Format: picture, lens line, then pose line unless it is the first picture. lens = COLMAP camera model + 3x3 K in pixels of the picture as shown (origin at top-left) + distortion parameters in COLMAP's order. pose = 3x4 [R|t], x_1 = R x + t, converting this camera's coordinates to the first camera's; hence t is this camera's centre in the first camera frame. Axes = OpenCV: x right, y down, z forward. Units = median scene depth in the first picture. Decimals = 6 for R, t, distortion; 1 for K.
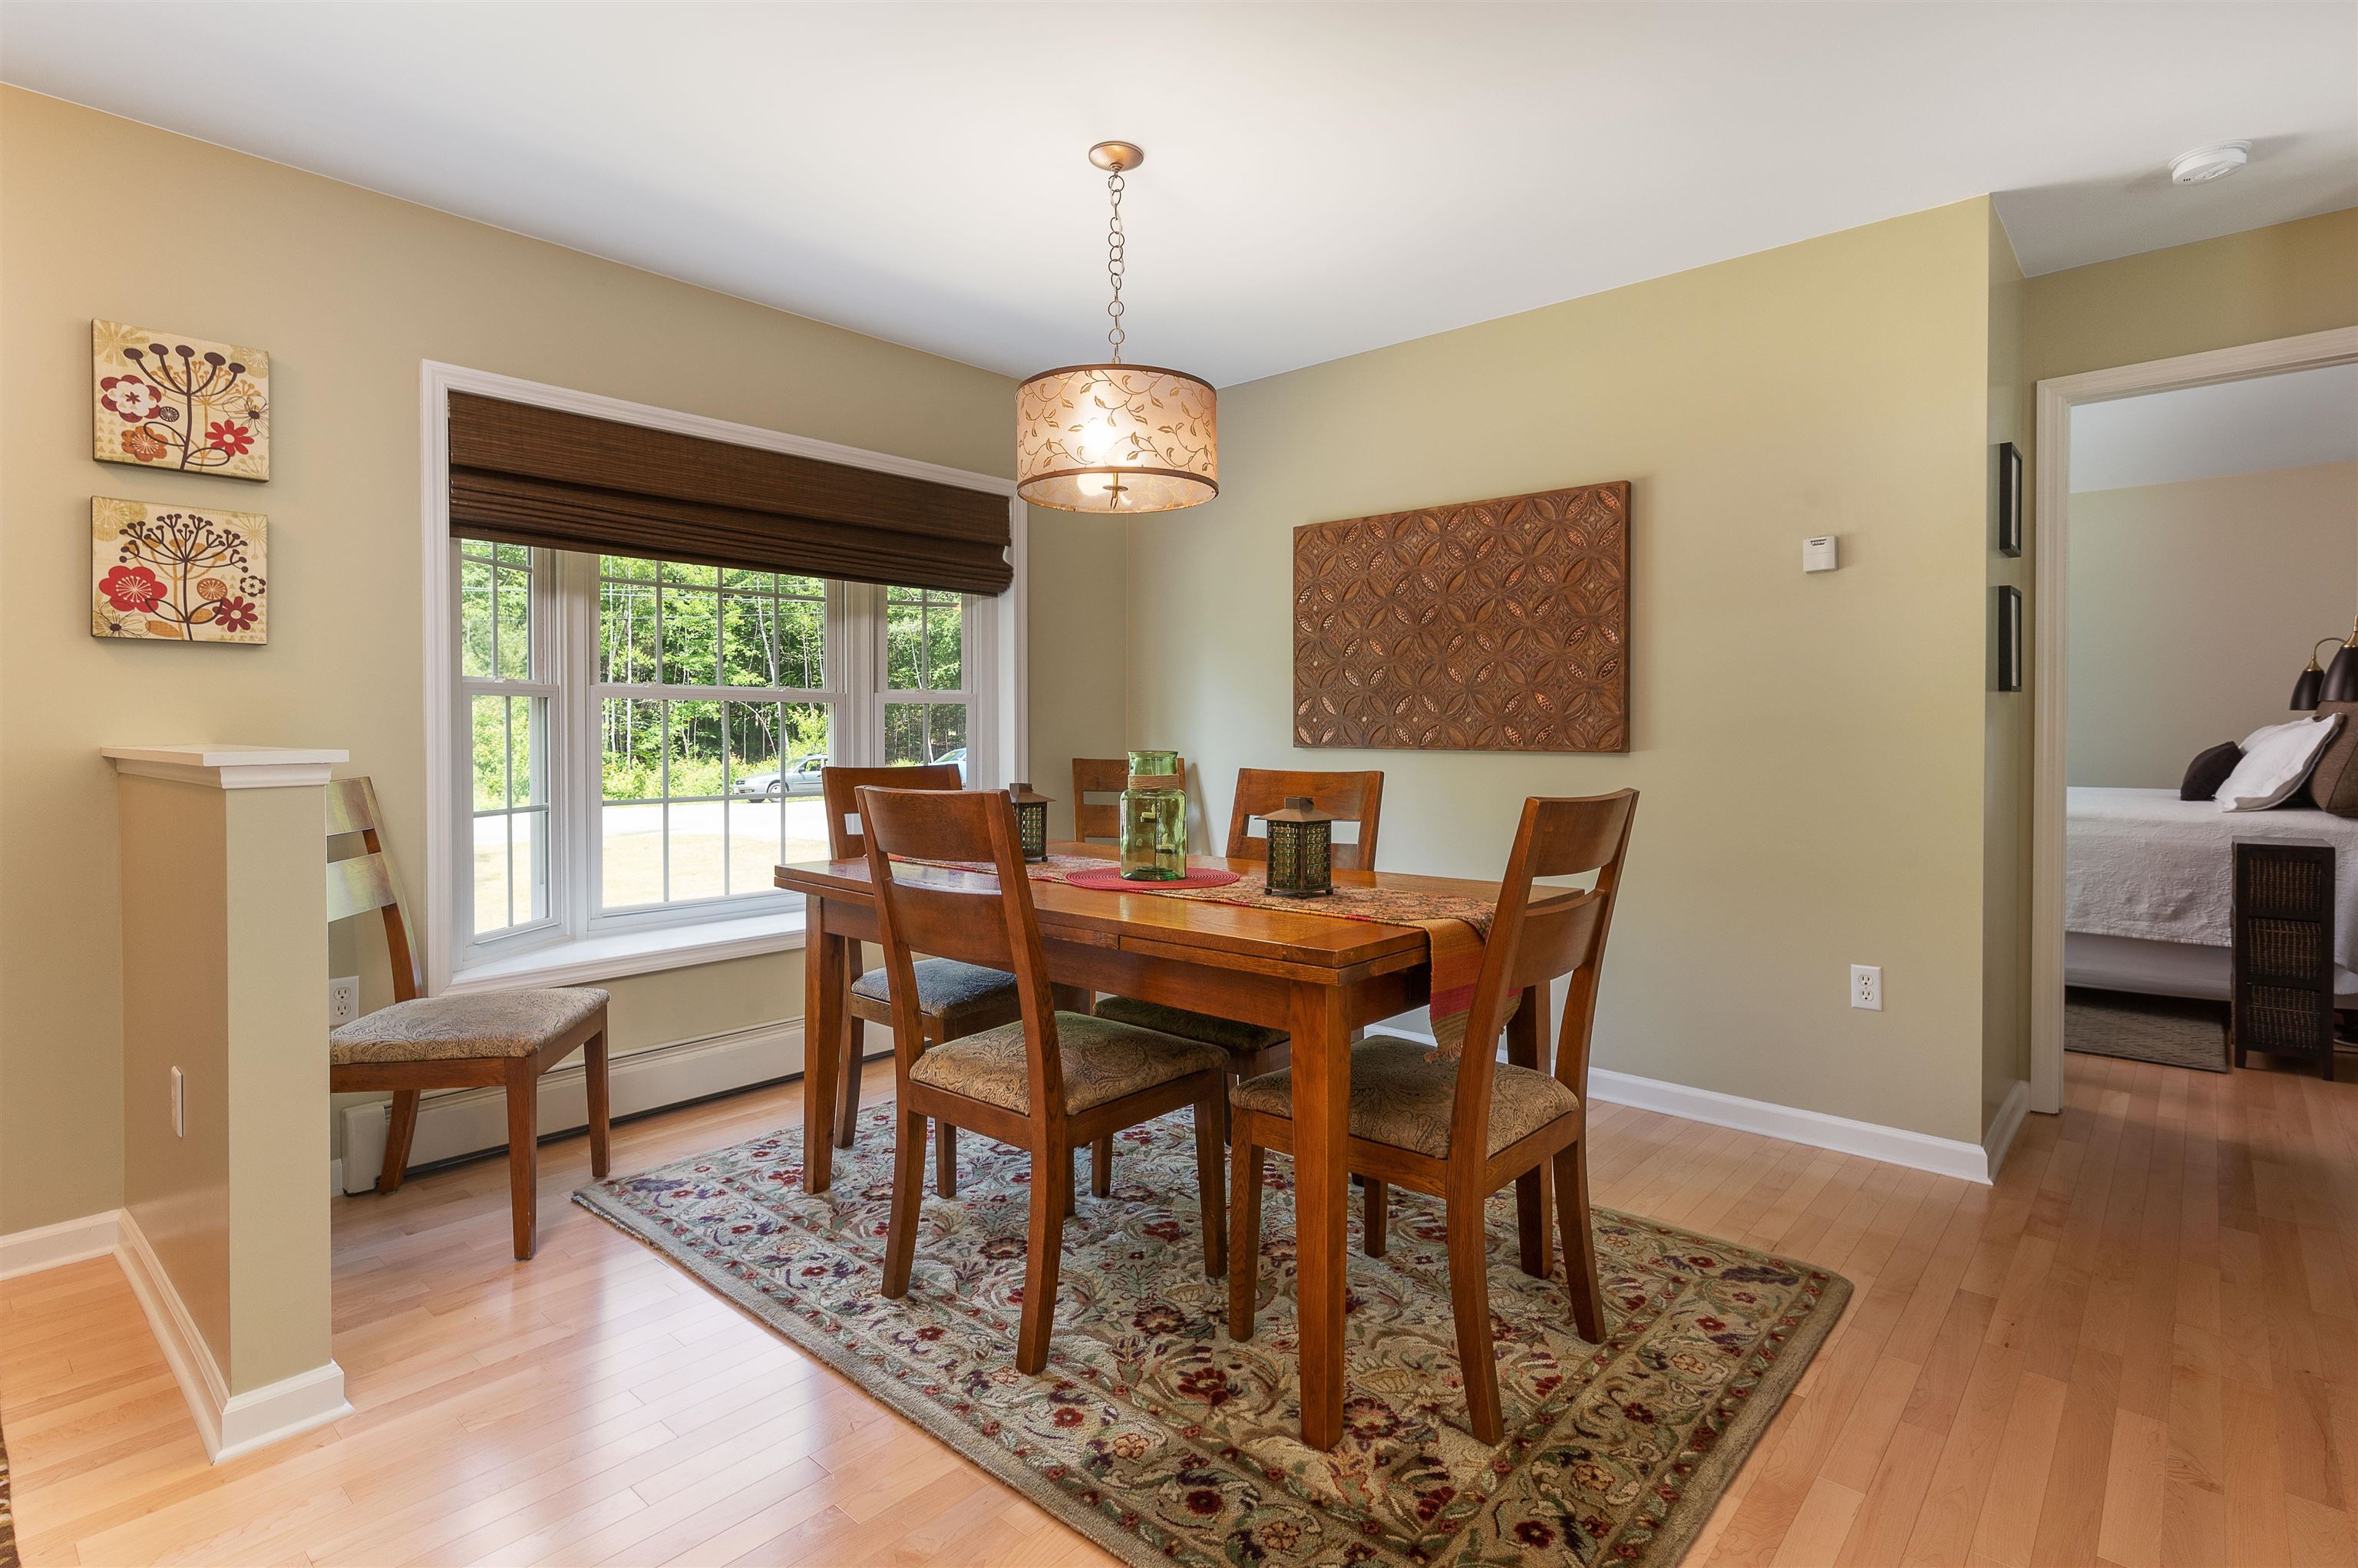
lens RADIAL K [[1163.7, 0, 1166.4], [0, 1163.7, 751.5], [0, 0, 1]] dist [0.001104, 0.001444]
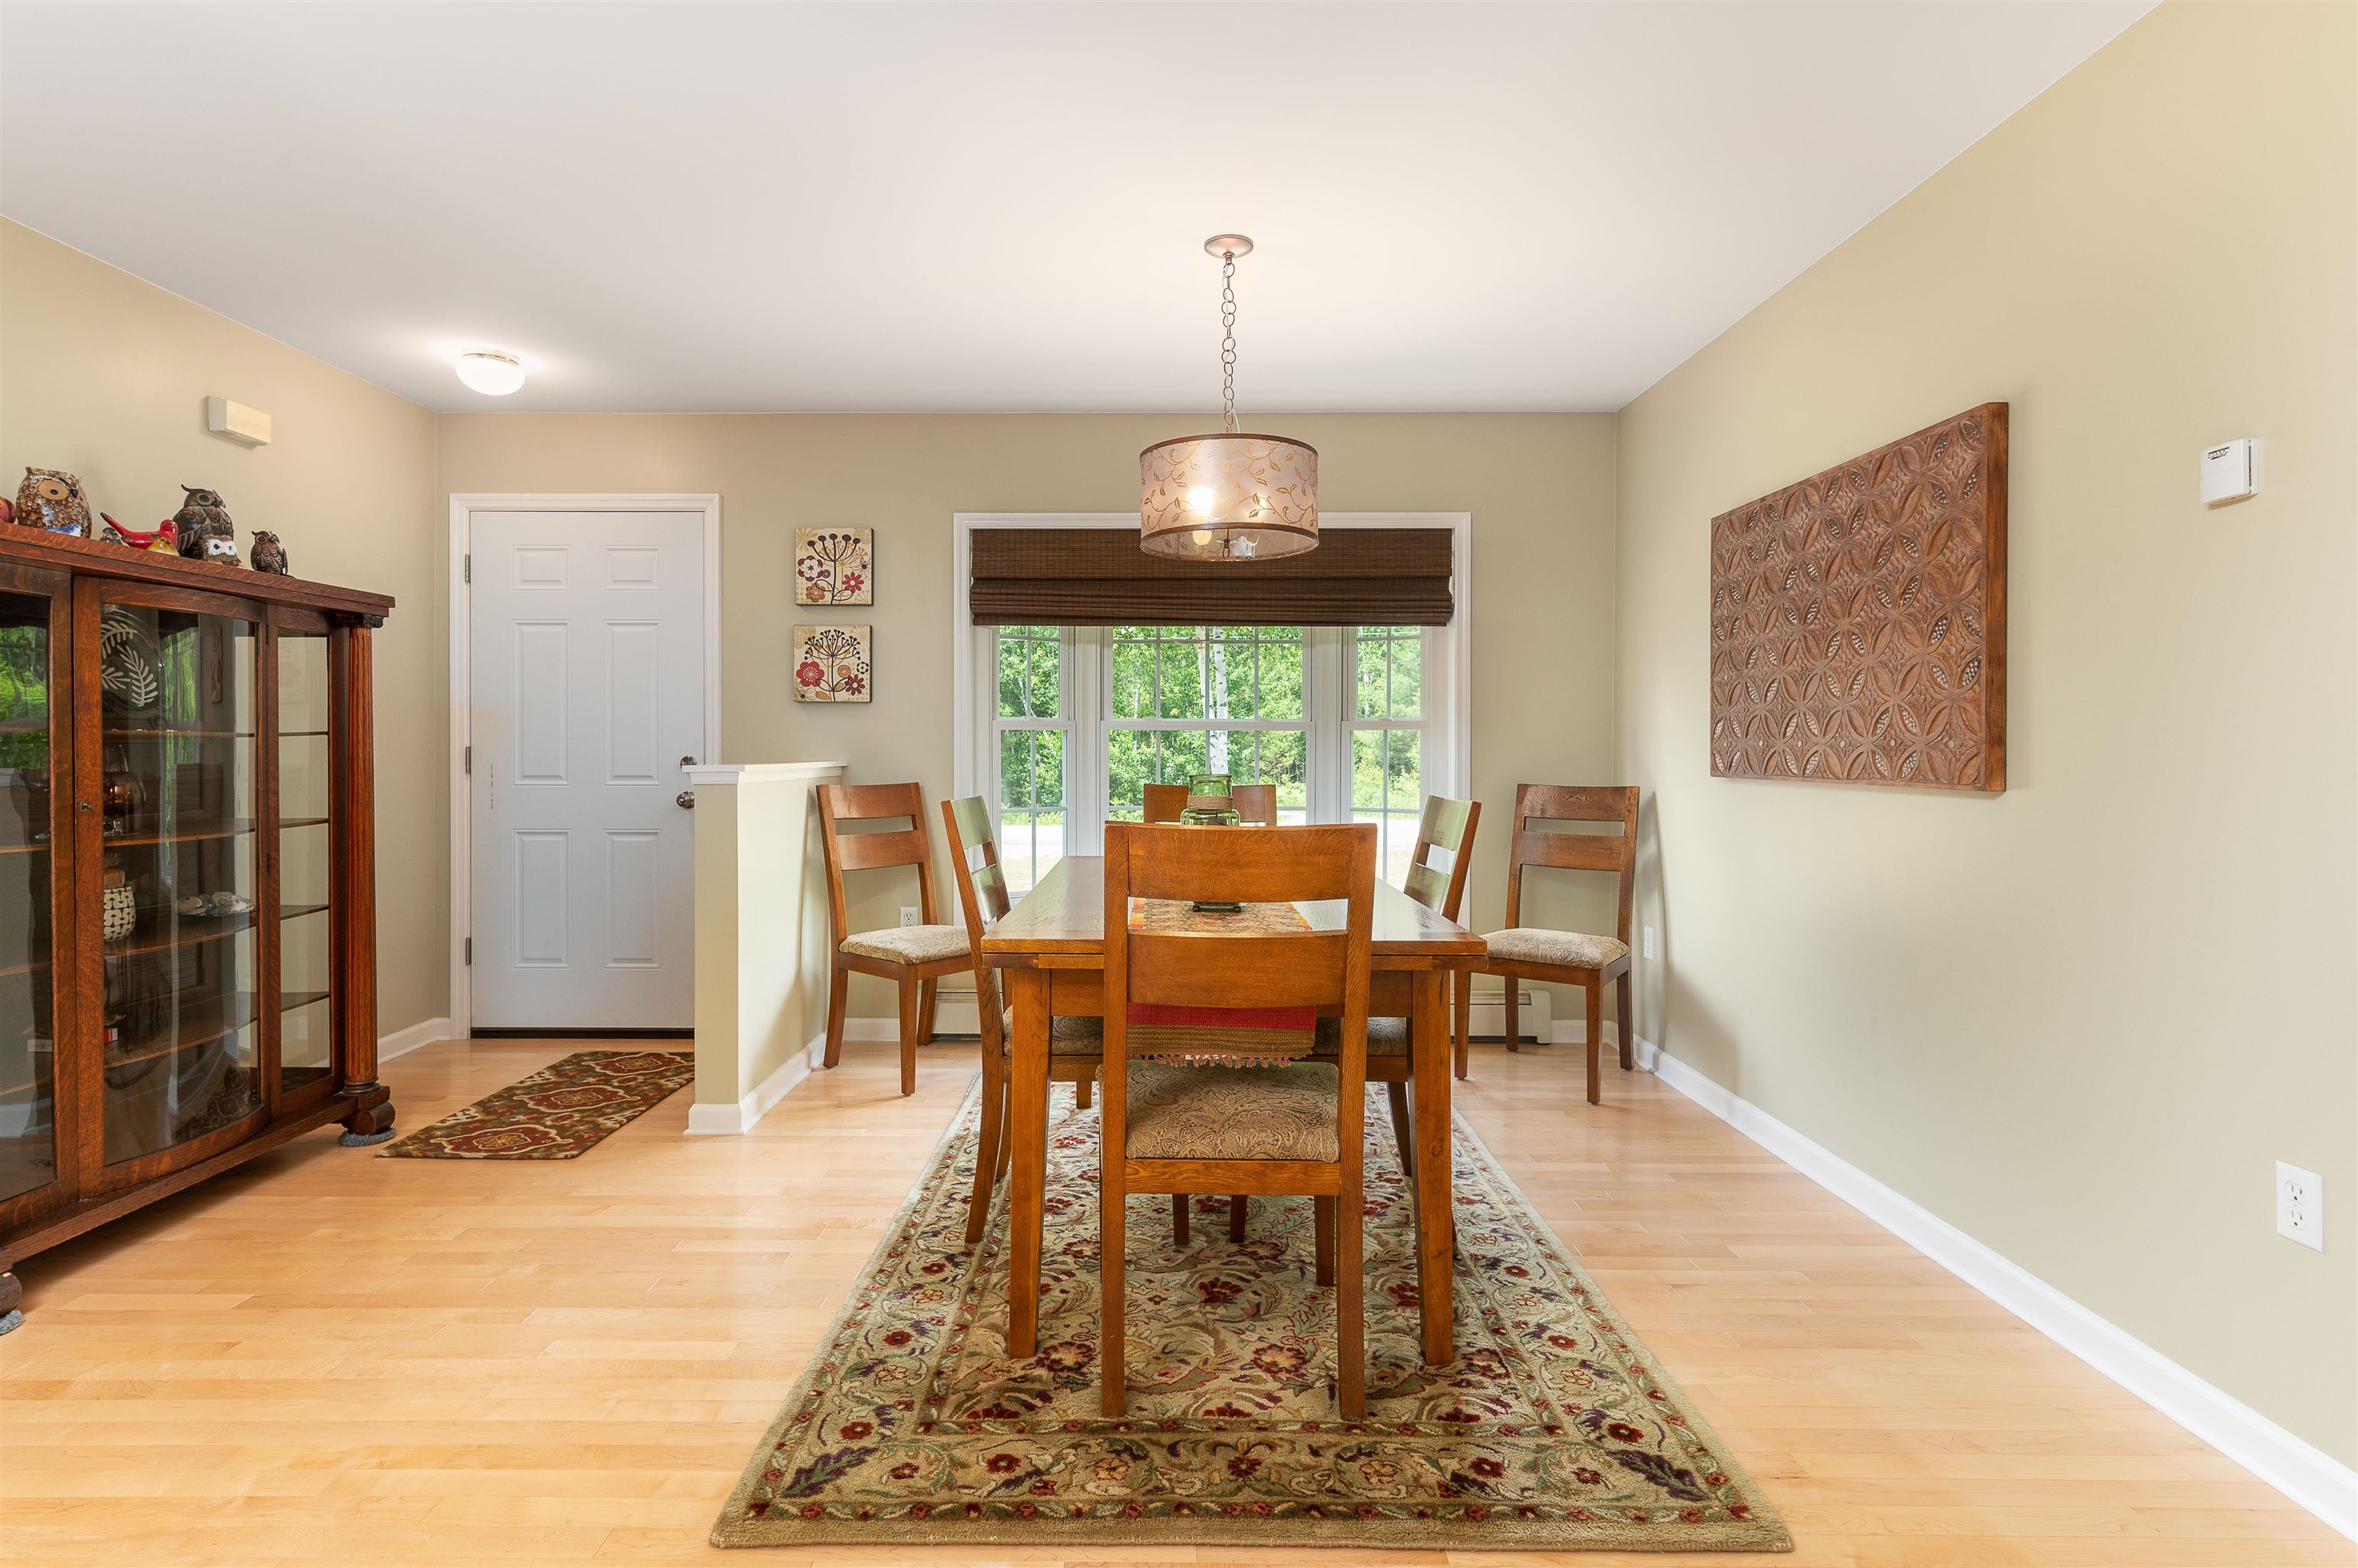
lens RADIAL K [[1163.7, 0, 1172.8], [0, 1163.7, 764.2], [0, 0, 1]] dist [0.001104, 0.001444]
pose [[0.659705, 0.010396, -0.751453, 0.811542], [-0.018126, 0.999834, -0.002080, -0.006890], [0.751306, 0.014993, 0.659783, 0.233107]]
